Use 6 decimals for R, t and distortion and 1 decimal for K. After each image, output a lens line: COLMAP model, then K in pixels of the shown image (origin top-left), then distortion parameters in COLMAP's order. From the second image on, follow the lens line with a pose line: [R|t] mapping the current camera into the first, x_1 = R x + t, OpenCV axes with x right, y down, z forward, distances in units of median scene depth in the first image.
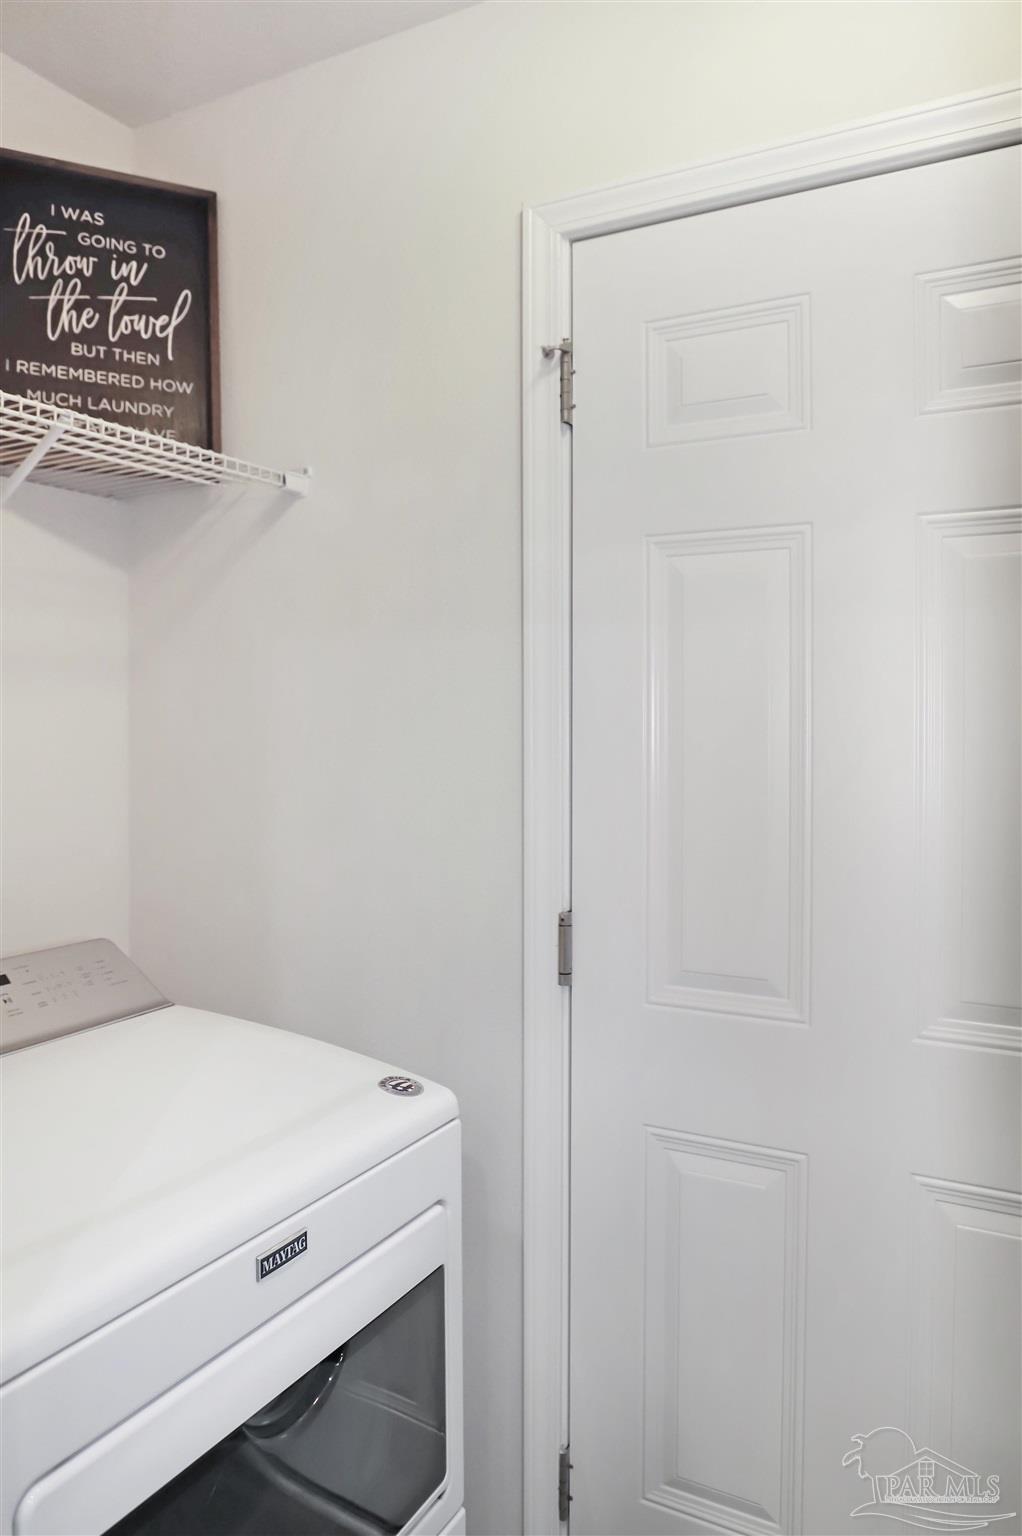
lens RADIAL K [[1043.5, 0, 511.1], [0, 1043.5, 767.6], [0, 0, 1]] dist [-0.000419, 0.000439]
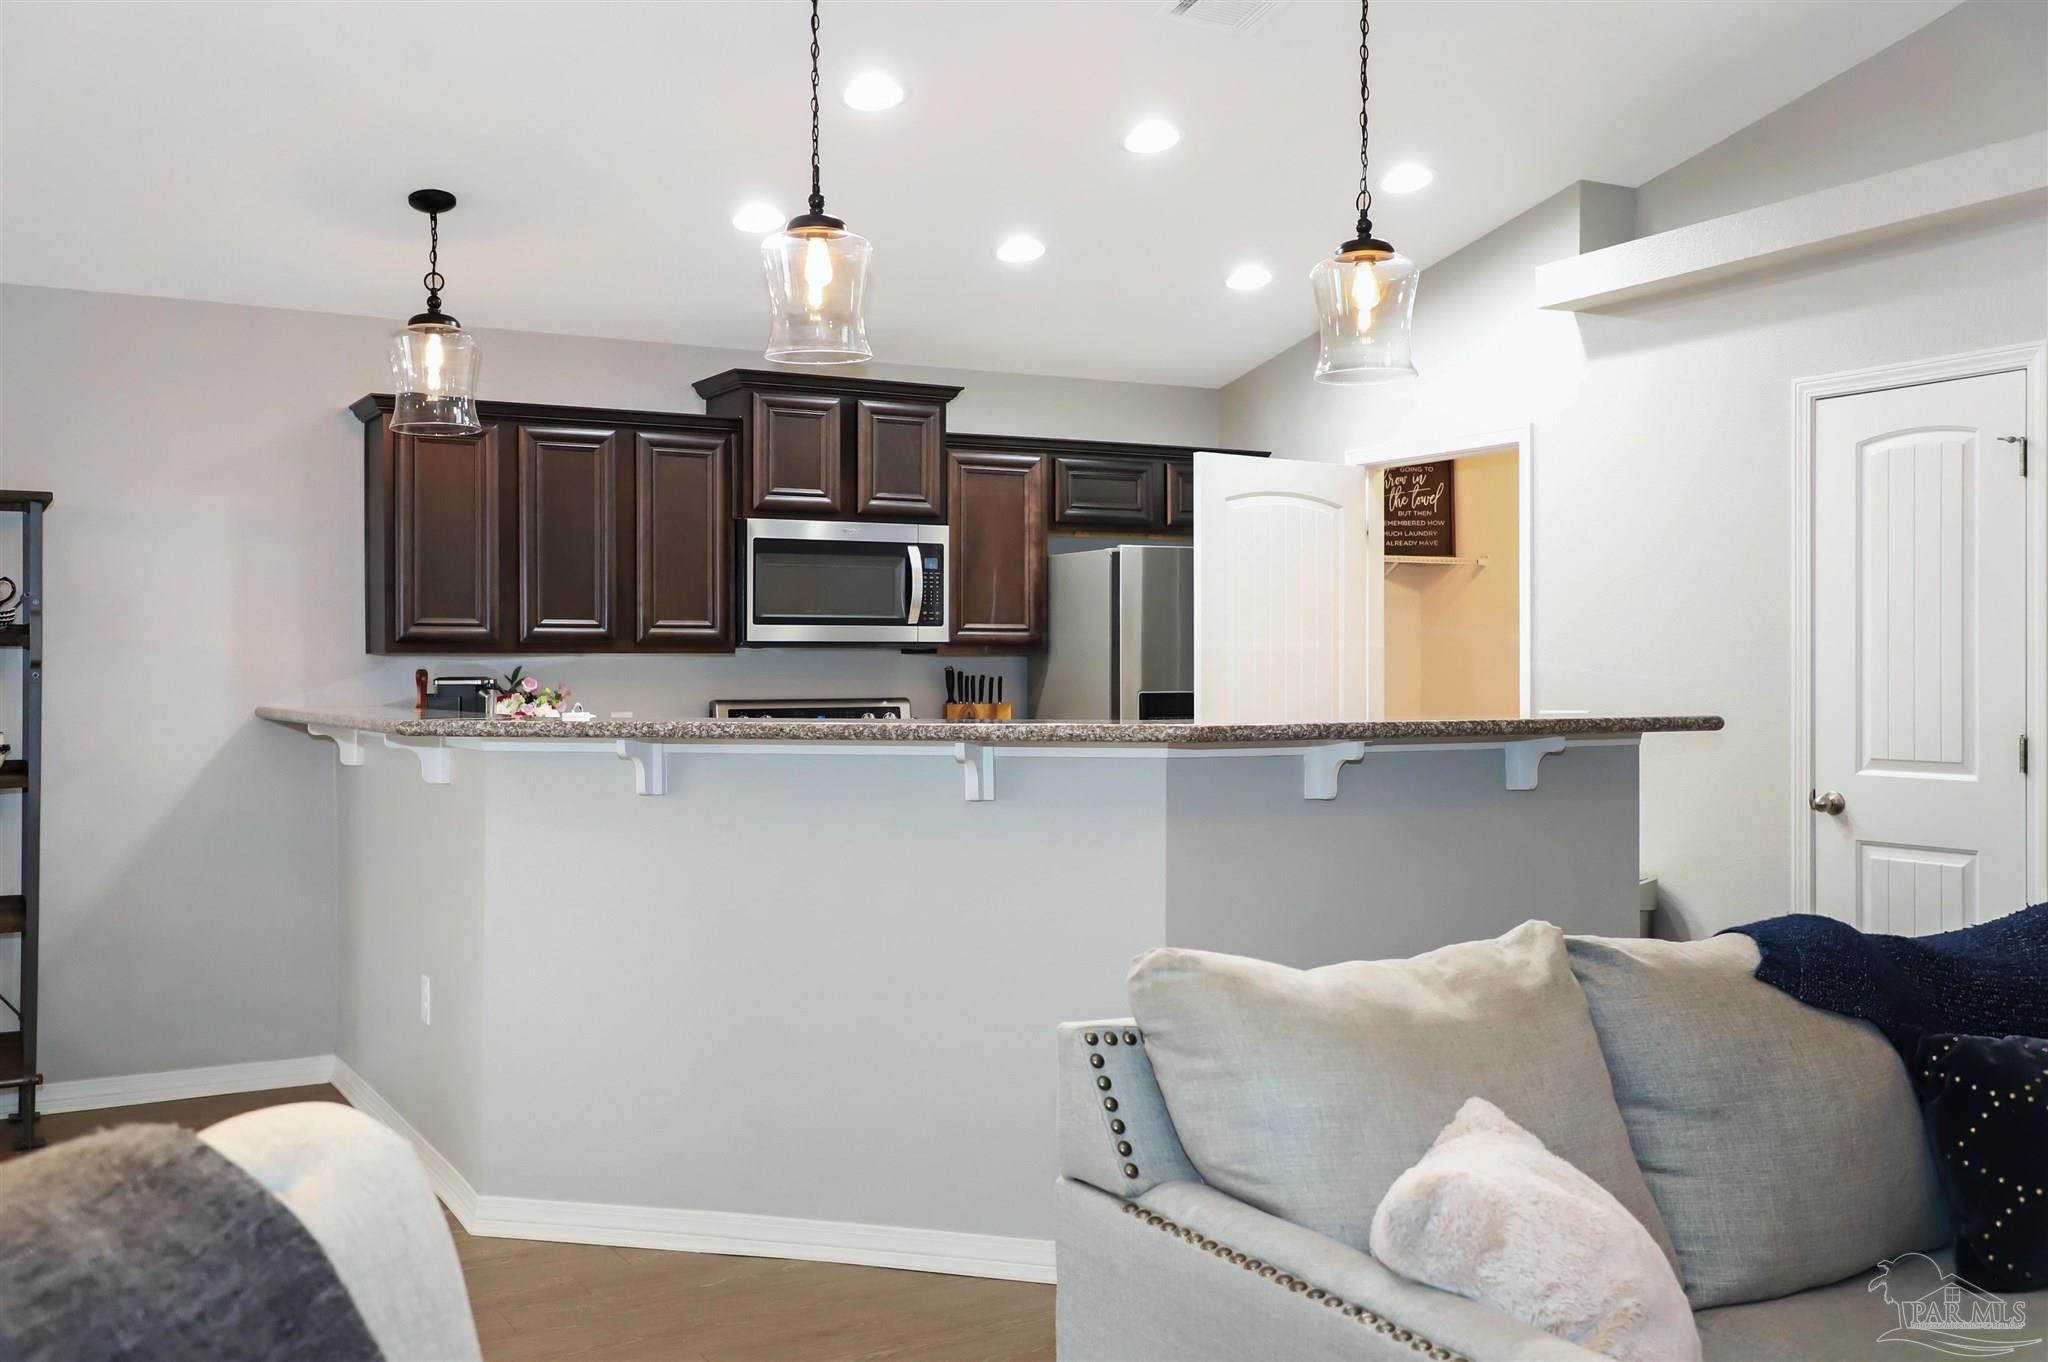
lens RADIAL K [[1989.6, 0, 1024.4], [0, 1989.6, 679.4], [0, 0, 1]] dist [-0.000257, 0.000000]
pose [[0.857351, -0.005355, -0.514704, 1.296207], [0.006215, 0.999981, -0.000052, 0.003785], [0.514695, -0.003154, 0.857368, -3.639045]]
